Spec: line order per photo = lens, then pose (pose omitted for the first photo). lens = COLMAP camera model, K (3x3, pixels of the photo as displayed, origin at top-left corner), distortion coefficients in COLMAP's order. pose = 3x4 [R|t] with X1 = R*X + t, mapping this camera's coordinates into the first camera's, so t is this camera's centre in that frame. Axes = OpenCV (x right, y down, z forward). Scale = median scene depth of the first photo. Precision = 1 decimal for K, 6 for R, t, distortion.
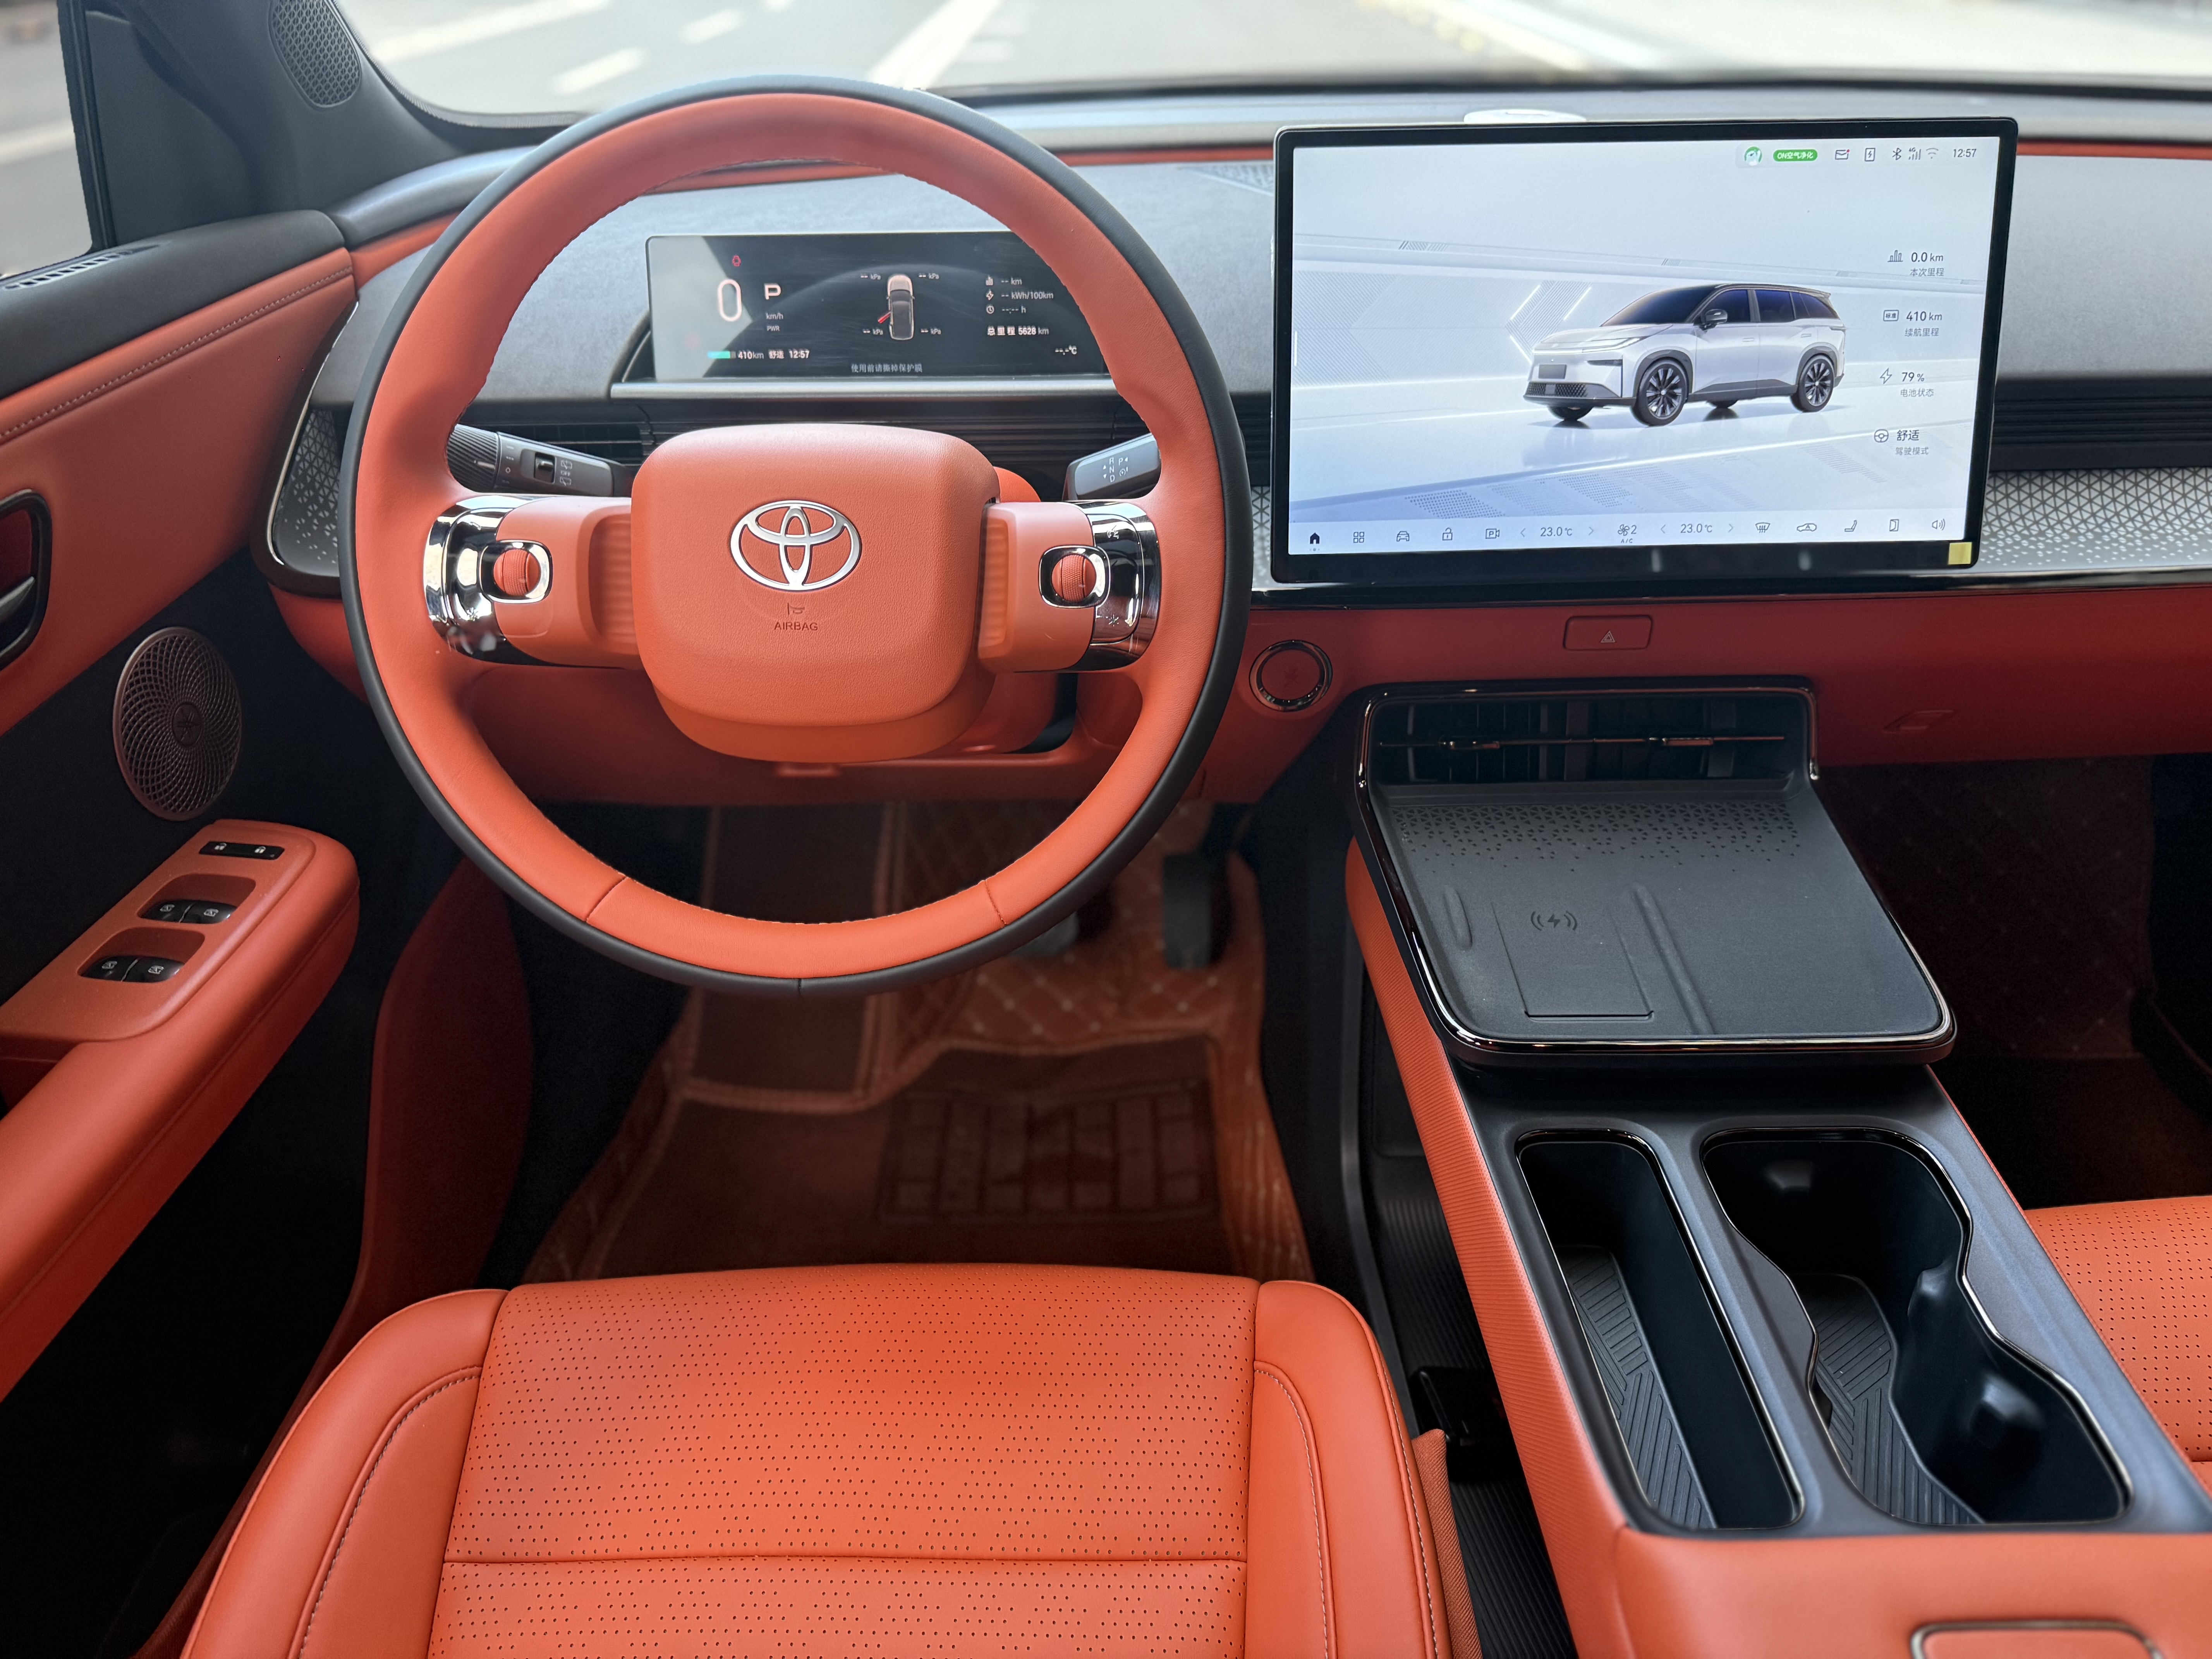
lens RADIAL K [[1567.1, 0, 1099.5], [0, 1567.1, 844.2], [0, 0, 1]] dist [0.100144, -0.096260]
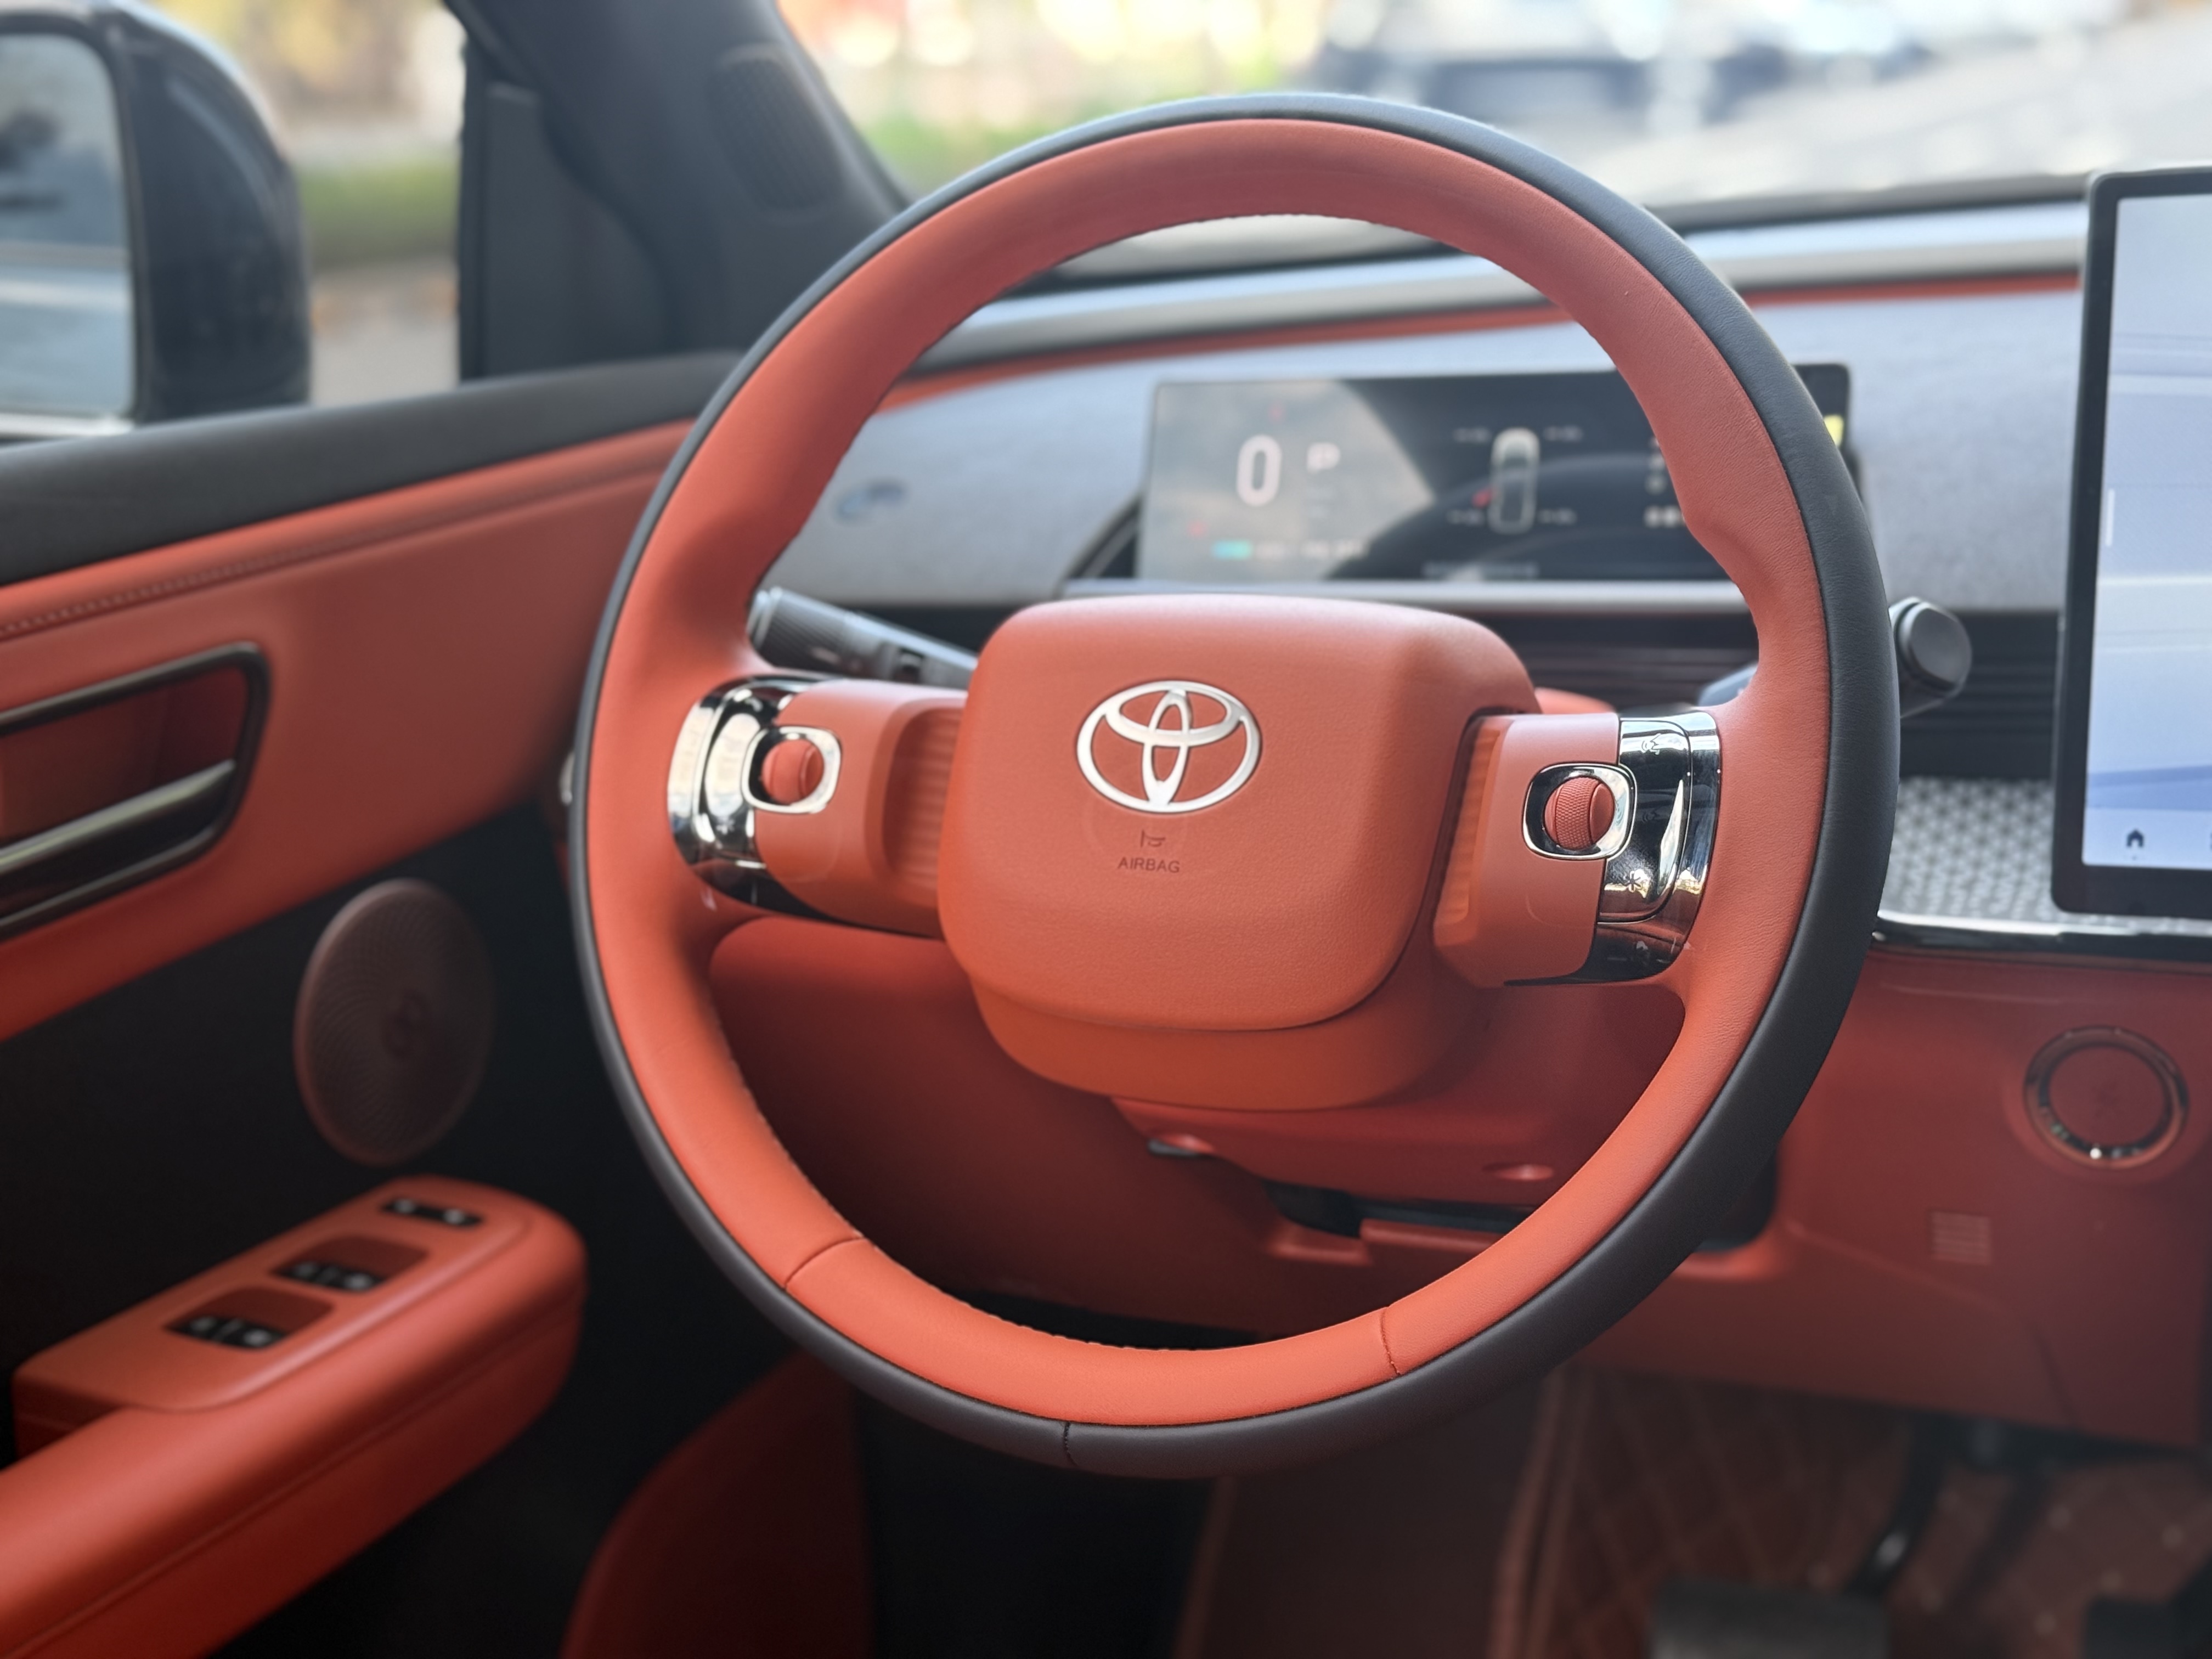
lens RADIAL K [[3076.9, 0, 1106.0], [0, 3076.9, 829.5], [0, 0, 1]] dist [0.131019, -0.032099]
pose [[0.920545, 0.053622, -0.386938, 0.265636], [-0.161513, 0.954149, -0.252020, 0.160797], [0.355682, 0.294491, 0.886998, -0.120162]]
